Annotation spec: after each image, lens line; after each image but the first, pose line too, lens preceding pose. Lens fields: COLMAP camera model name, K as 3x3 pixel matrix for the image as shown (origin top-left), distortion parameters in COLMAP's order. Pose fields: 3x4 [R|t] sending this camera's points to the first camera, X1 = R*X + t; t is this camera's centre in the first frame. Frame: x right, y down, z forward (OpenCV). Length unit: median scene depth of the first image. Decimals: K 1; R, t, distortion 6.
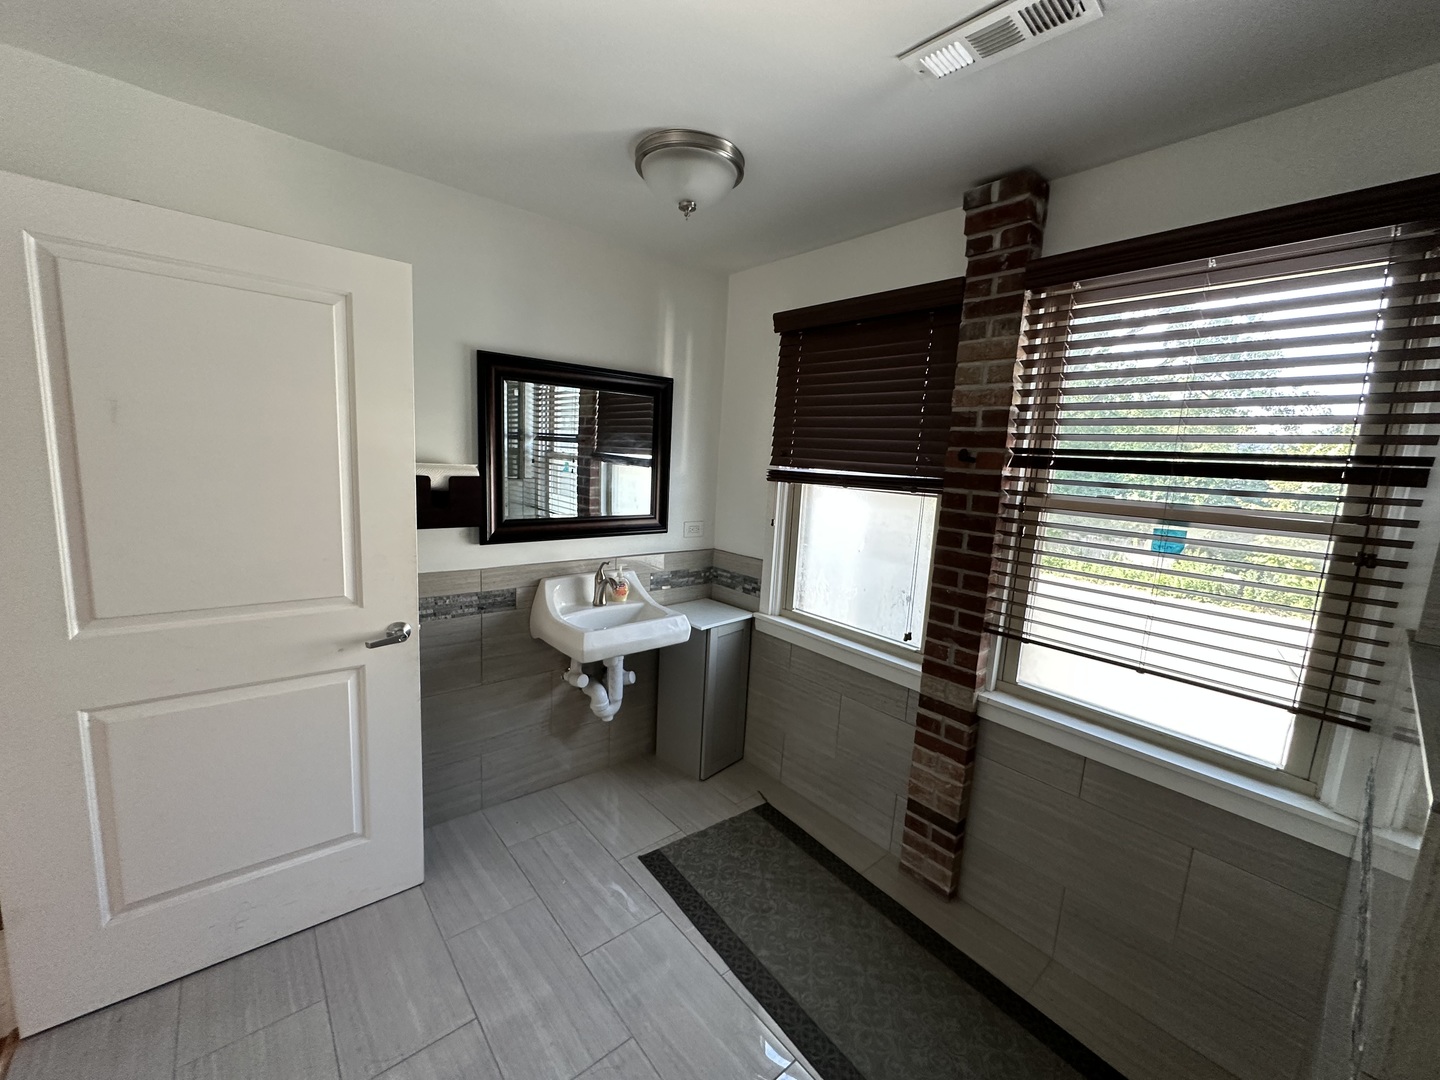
lens RADIAL K [[573.1, 0, 720.2], [0, 573.1, 539.9], [0, 0, 1]] dist [-0.003383, -0.000250]
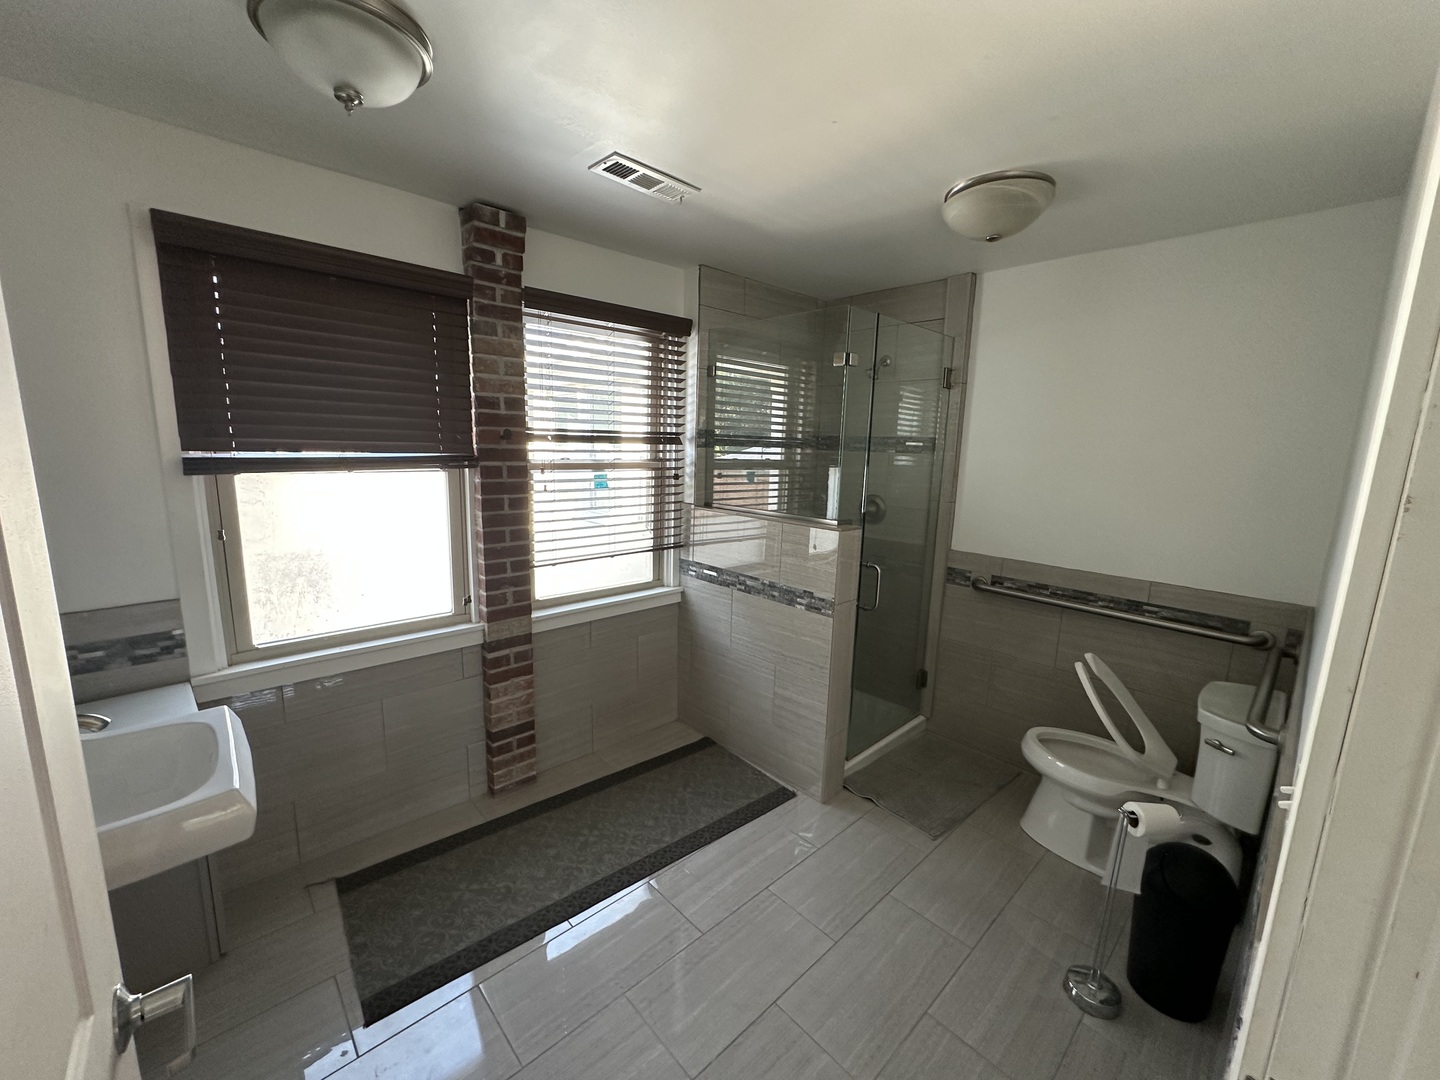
lens RADIAL K [[573.1, 0, 719.9], [0, 573.1, 541.2], [0, 0, 1]] dist [-0.003383, -0.000250]
pose [[-0.045711, -0.224512, 0.973399, -0.828929], [0.117560, 0.966437, 0.228427, -0.151151], [-0.992013, 0.124875, -0.017783, 0.592353]]
